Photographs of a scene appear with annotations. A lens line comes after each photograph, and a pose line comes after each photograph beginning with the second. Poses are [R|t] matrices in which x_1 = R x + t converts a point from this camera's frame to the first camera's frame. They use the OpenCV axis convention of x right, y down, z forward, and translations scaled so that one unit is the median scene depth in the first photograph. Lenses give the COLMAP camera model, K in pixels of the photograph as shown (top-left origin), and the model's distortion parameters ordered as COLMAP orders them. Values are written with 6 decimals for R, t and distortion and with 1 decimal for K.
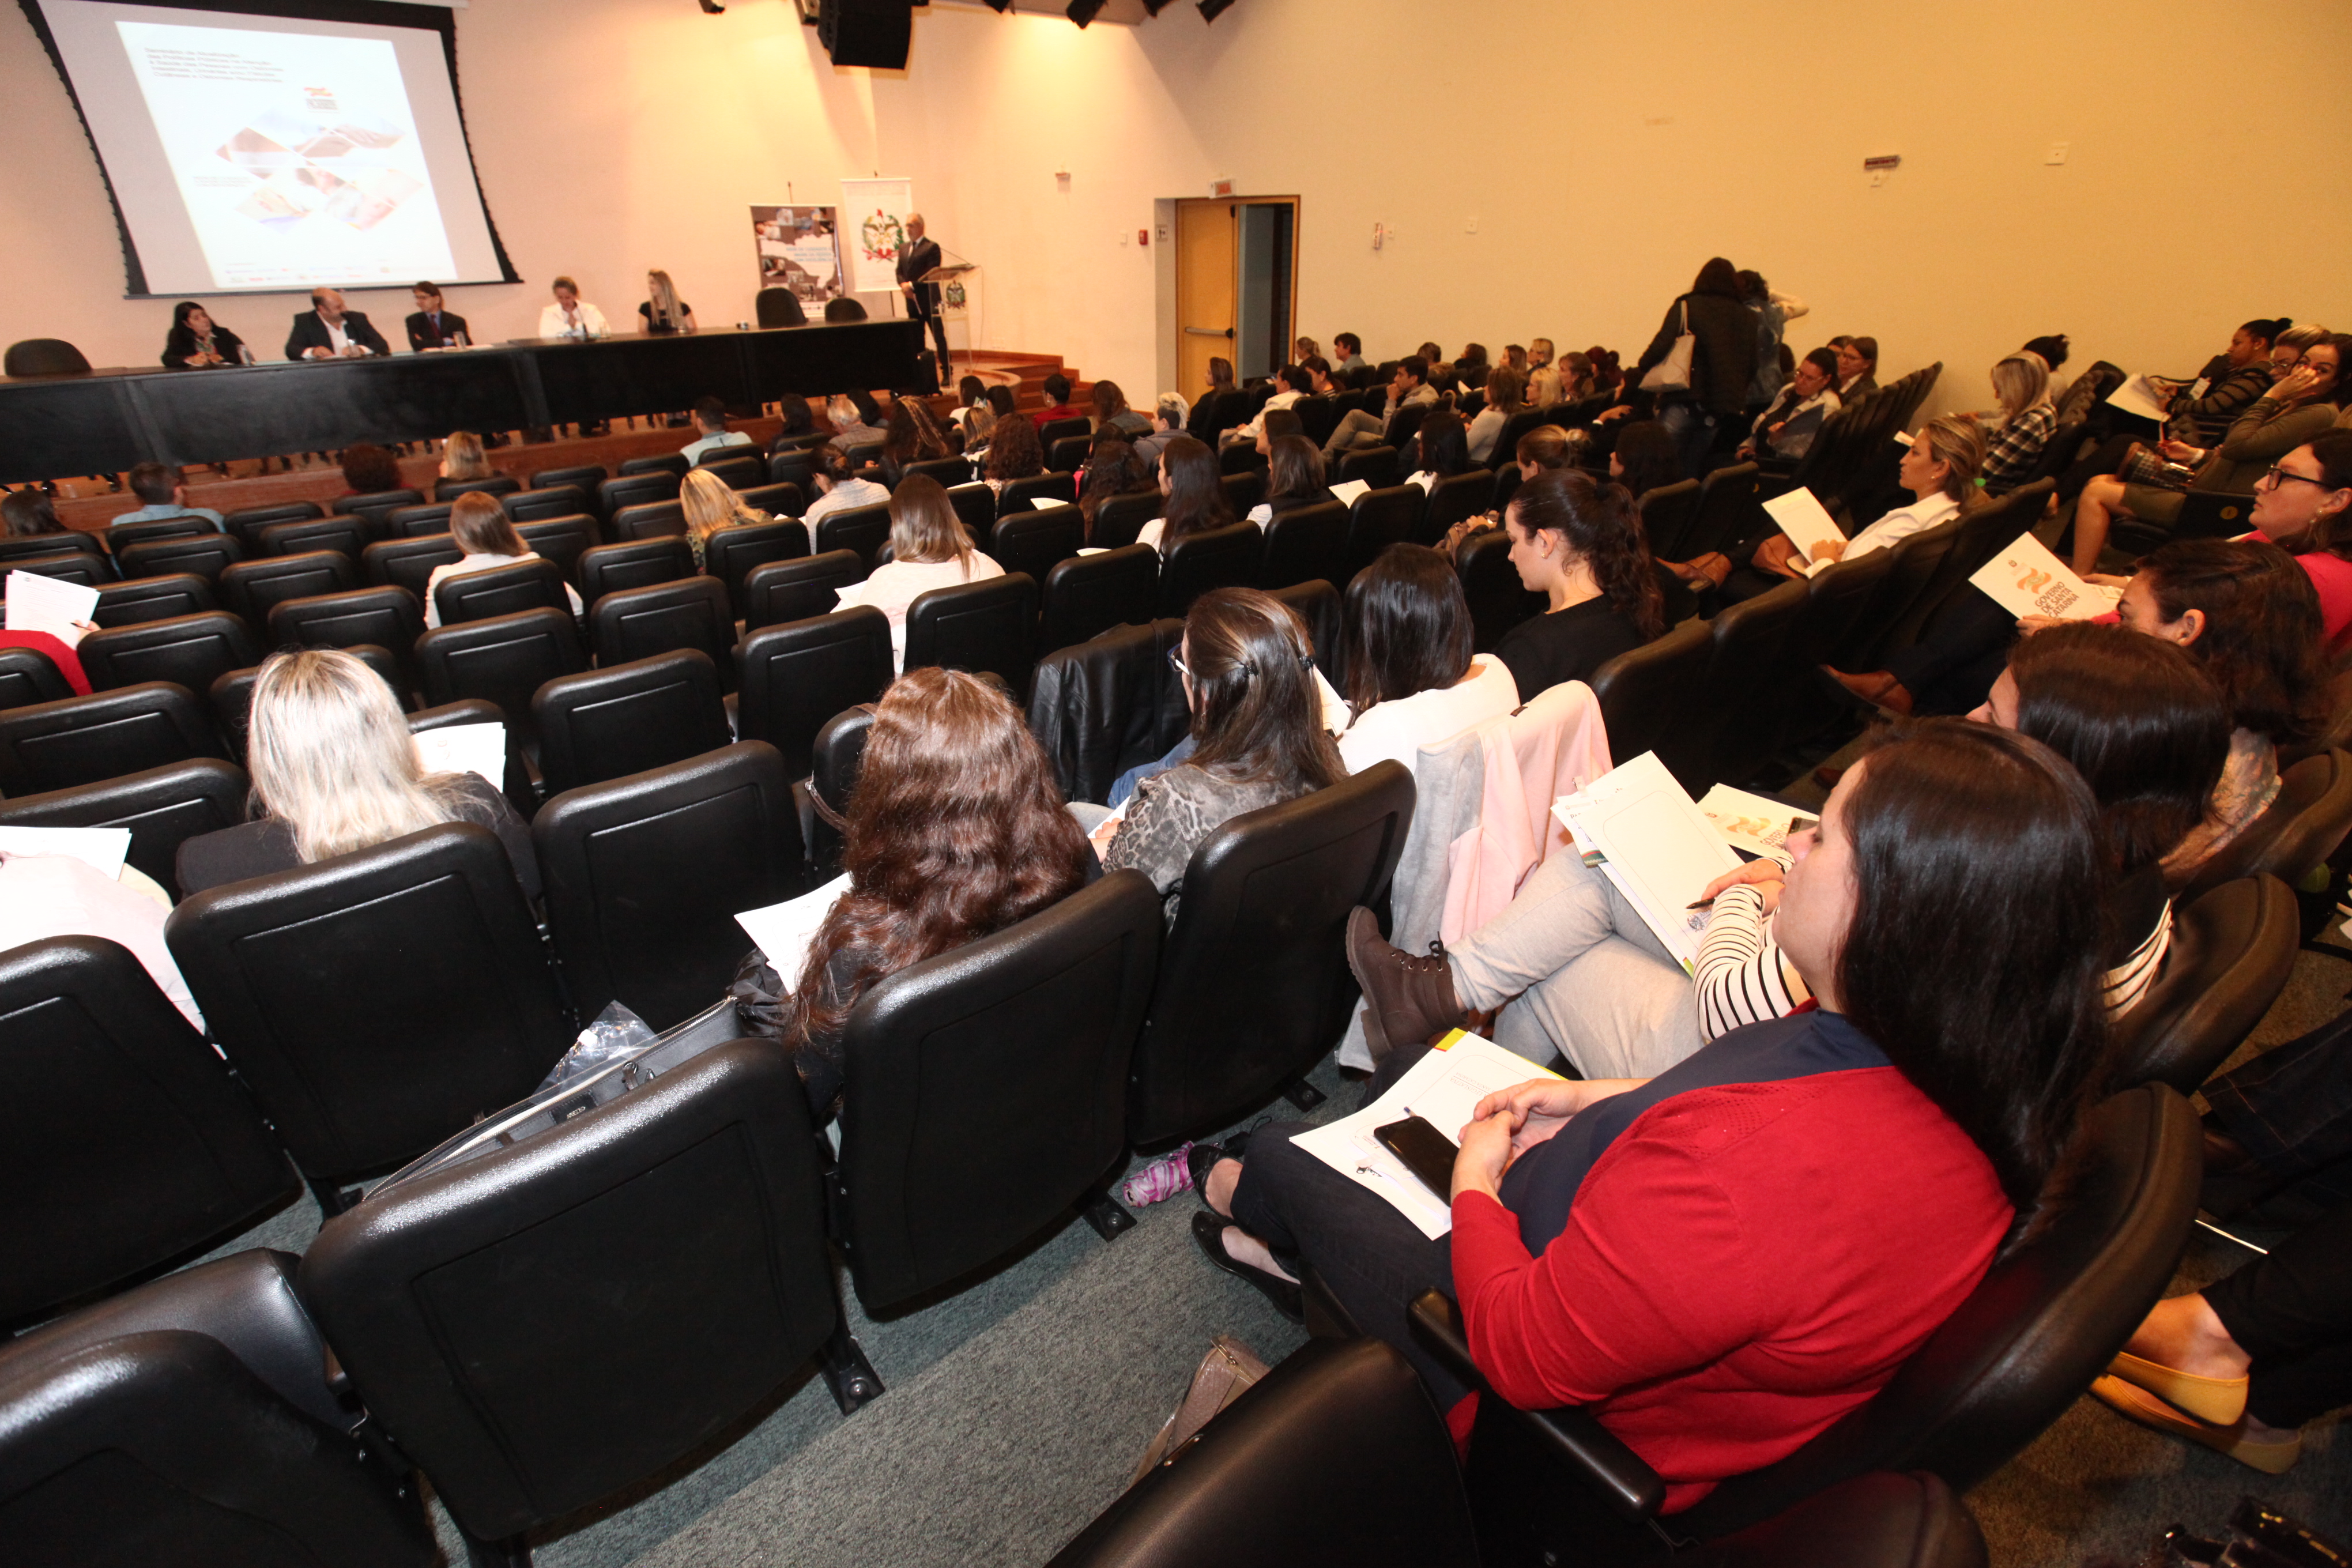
lens RADIAL K [[1076.6, 0, 1172.9], [0, 1076.6, 782.7], [0, 0, 1]] dist [-0.034503, 0.008801]
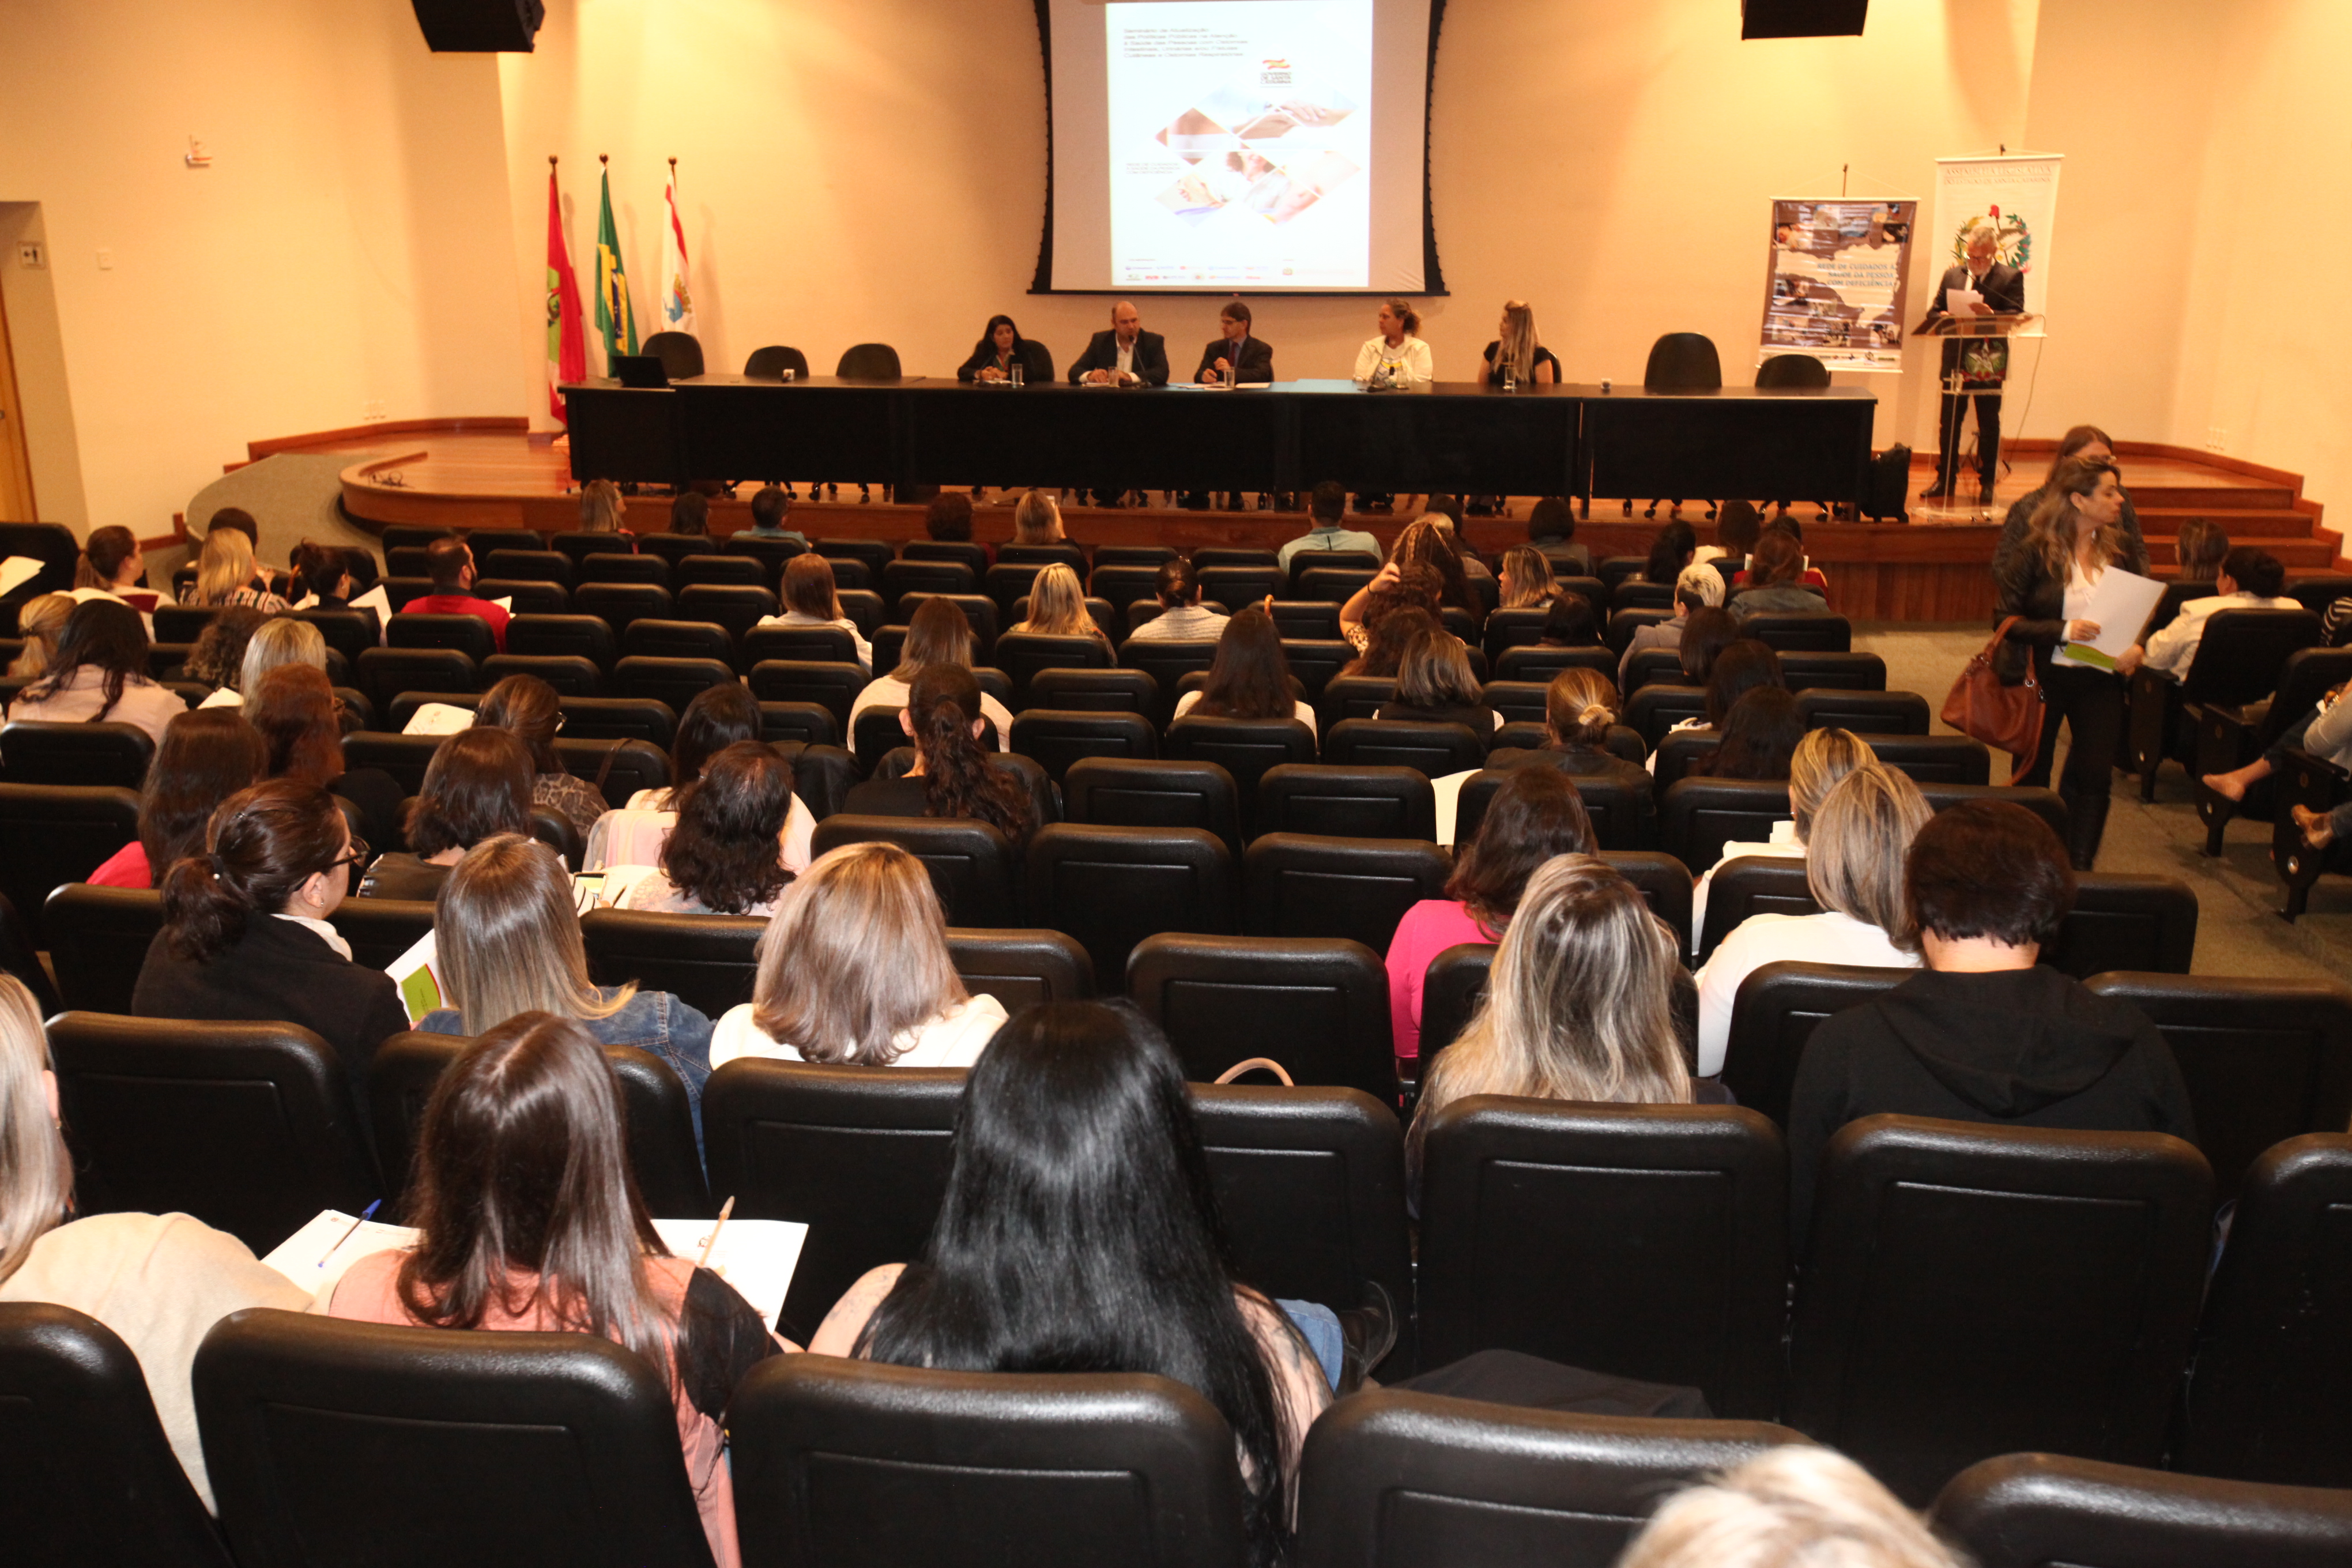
lens RADIAL K [[2249.5, 0, 1173.1], [0, 2249.5, 761.5], [0, 0, 1]] dist [0.034050, 0.000000]
pose [[0.652841, 0.198974, -0.730895, 0.508707], [-0.346714, 0.936370, -0.054776, -0.038035], [0.673489, 0.289172, 0.680288, -0.075636]]
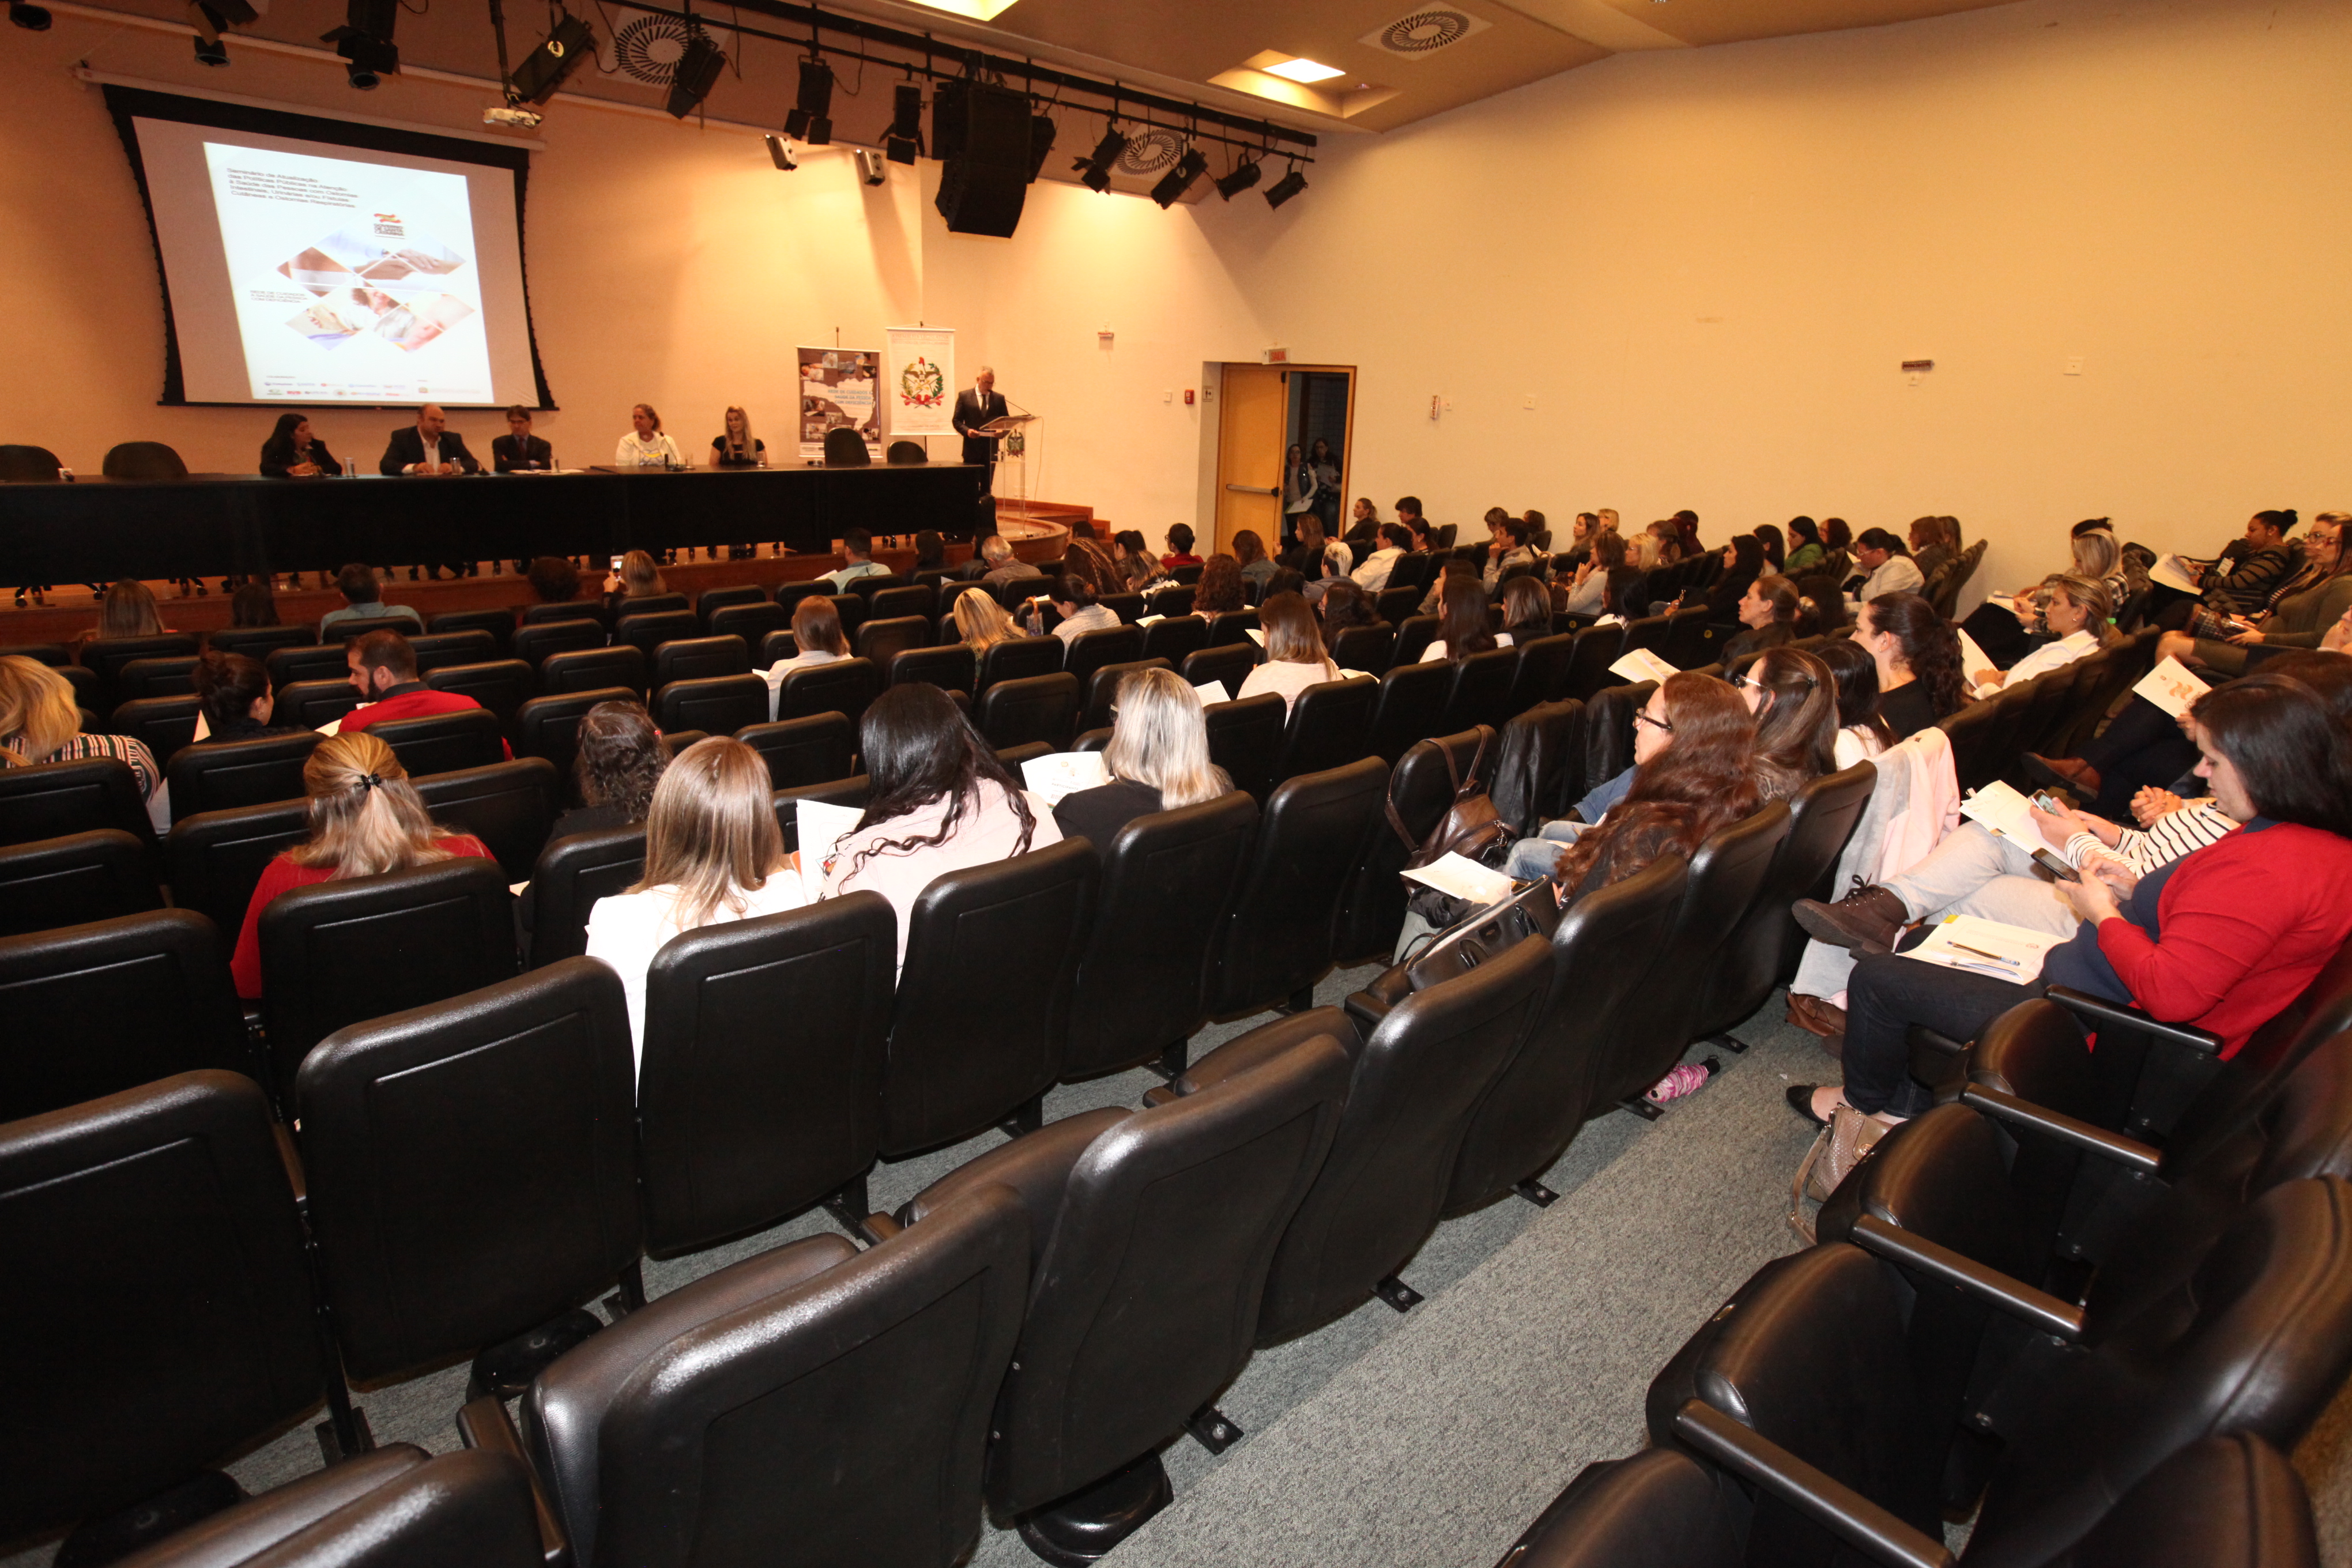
lens RADIAL K [[1253.9, 0, 1171.5], [0, 1253.9, 777.2], [0, 0, 1]] dist [-0.033354, 0.019302]
pose [[0.996894, 0.021930, 0.075638, -0.158289], [-0.008628, 0.985077, -0.171896, 0.054428], [-0.078279, 0.170710, 0.982207, -0.115458]]
